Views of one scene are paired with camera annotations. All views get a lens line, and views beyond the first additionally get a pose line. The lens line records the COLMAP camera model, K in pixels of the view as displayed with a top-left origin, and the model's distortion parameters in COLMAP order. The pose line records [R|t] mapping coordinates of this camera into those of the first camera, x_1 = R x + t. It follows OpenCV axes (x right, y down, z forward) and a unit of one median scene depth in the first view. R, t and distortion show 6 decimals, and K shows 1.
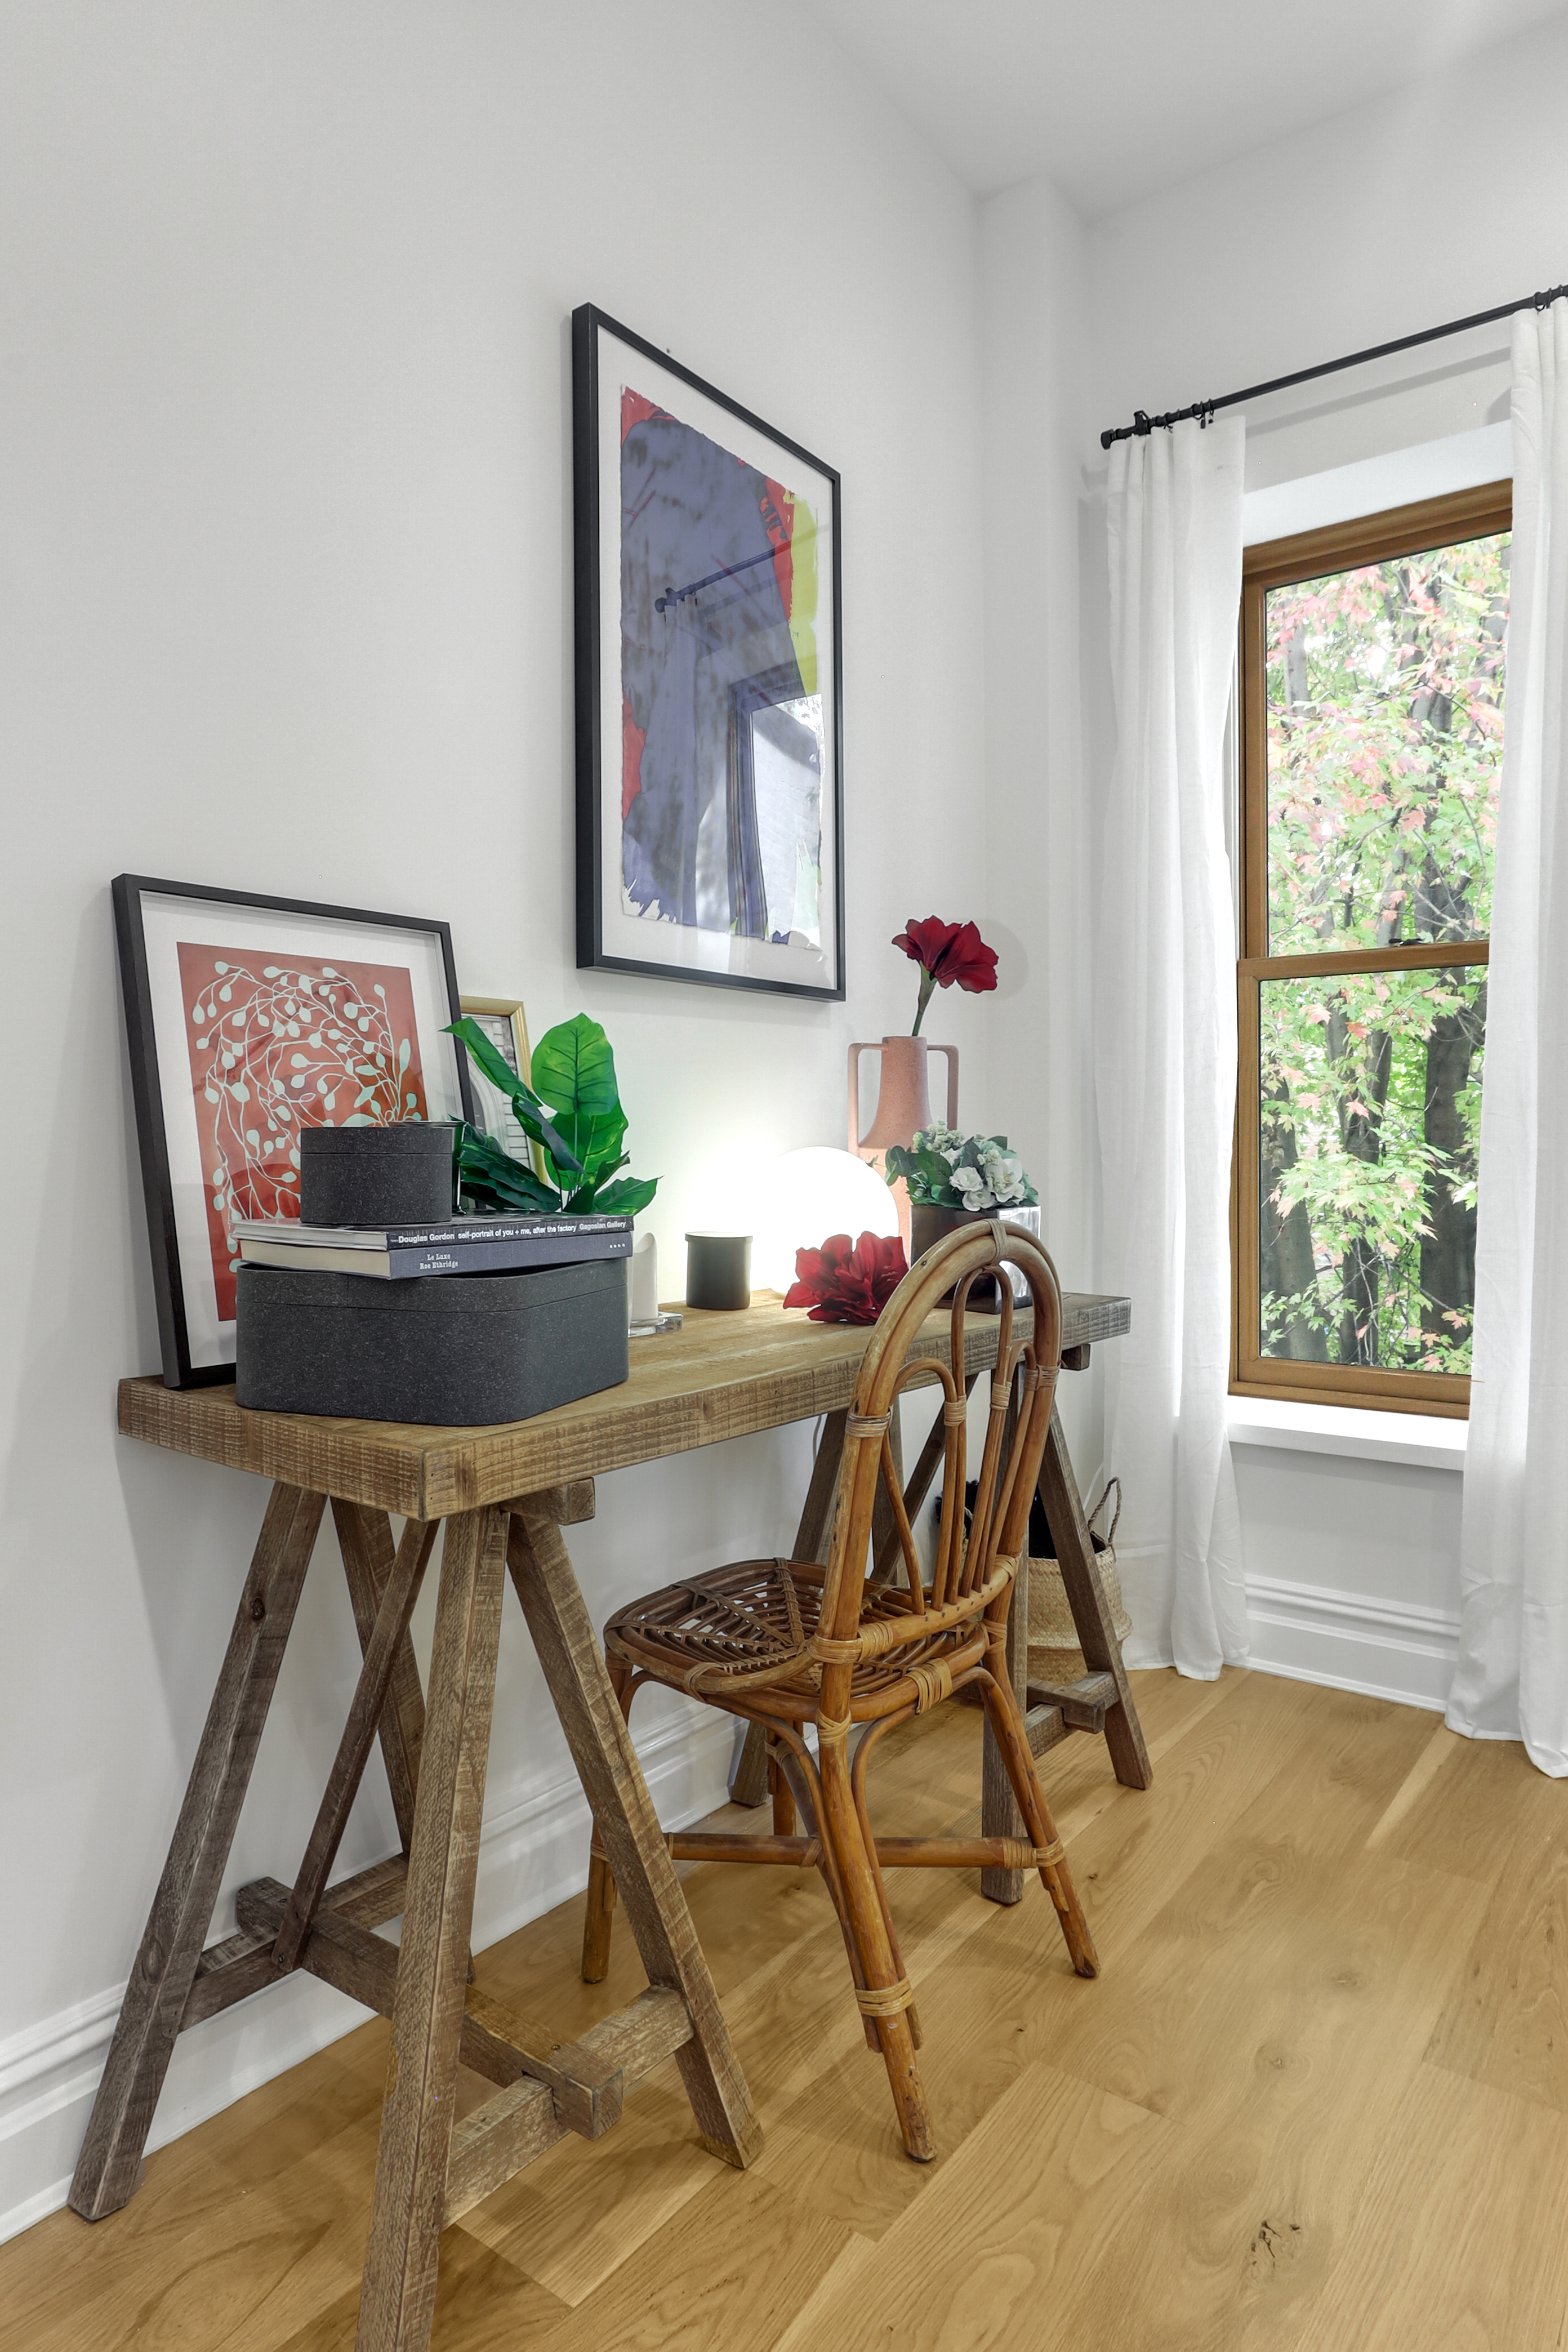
lens RADIAL K [[1397.2, 0, 750.1], [0, 1397.2, 1137.0], [0, 0, 1]] dist [-0.008266, 0.004420]
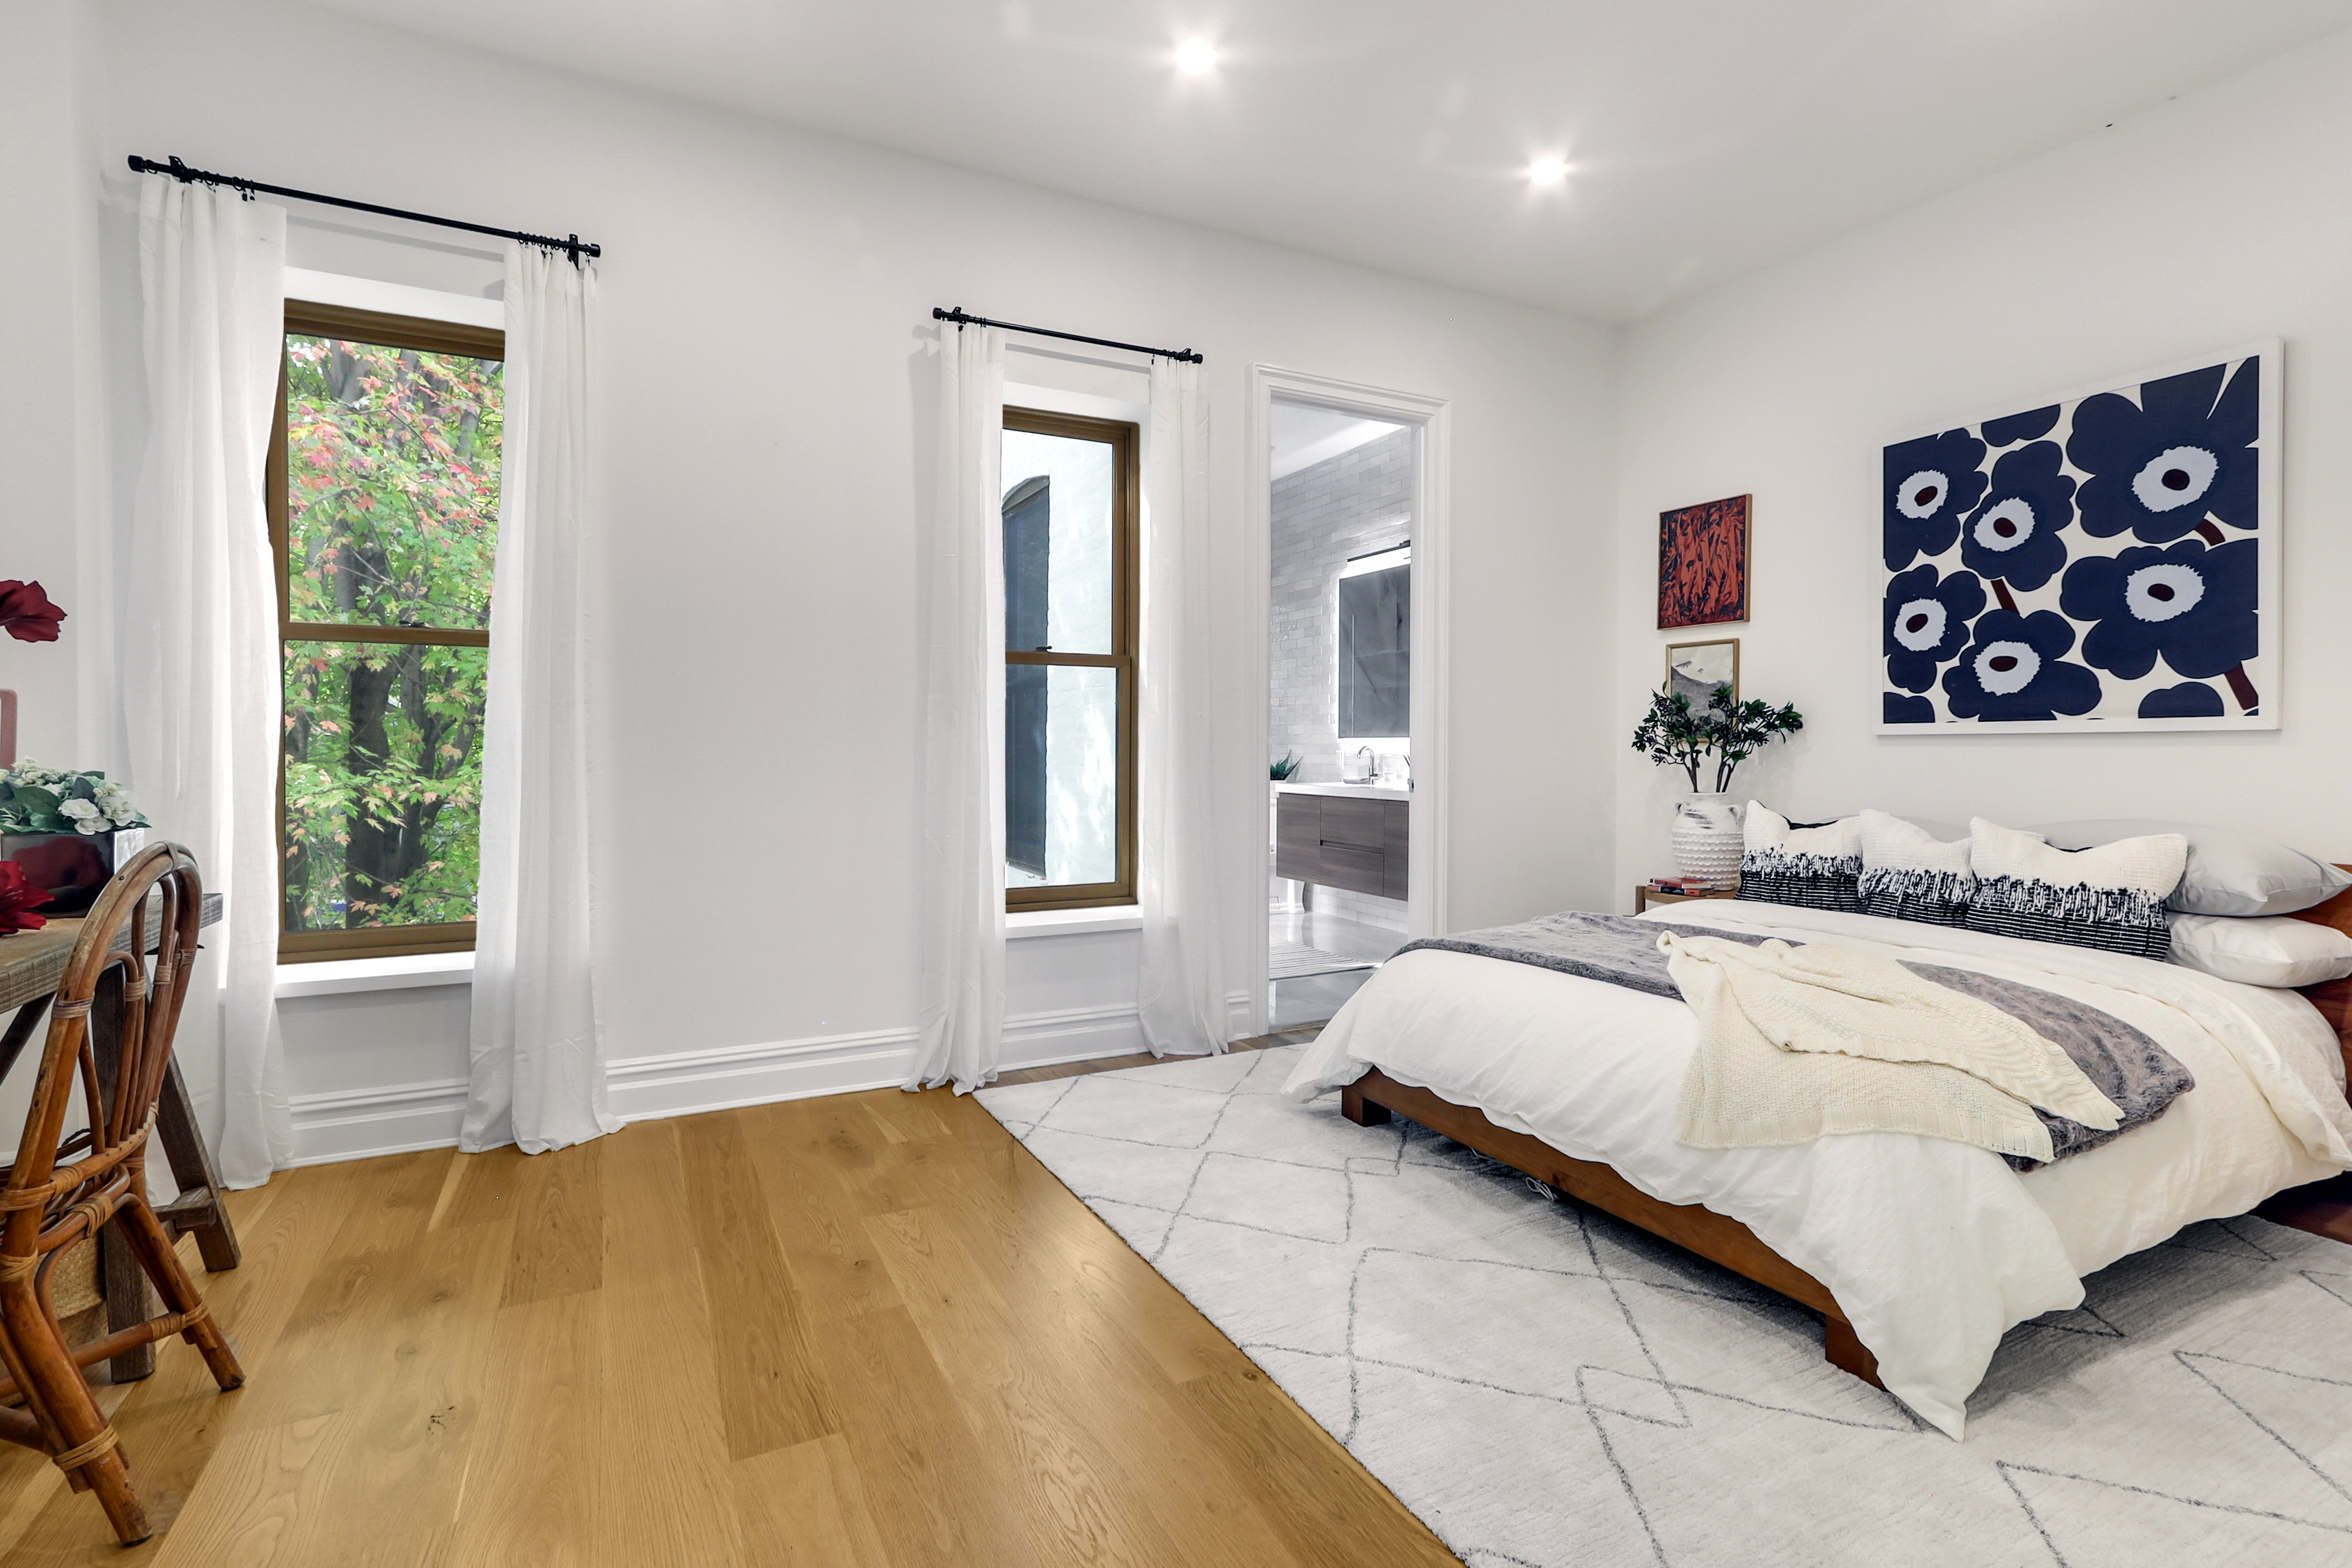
lens RADIAL K [[1101.8, 0, 1188.0], [0, 1101.8, 772.0], [0, 0, 1]] dist [0.005709, 0.001481]
pose [[0.420915, -0.018135, 0.906919, -0.261481], [-0.009543, 0.999656, 0.024418, -0.028686], [-0.907050, -0.018932, 0.420597, -0.226004]]
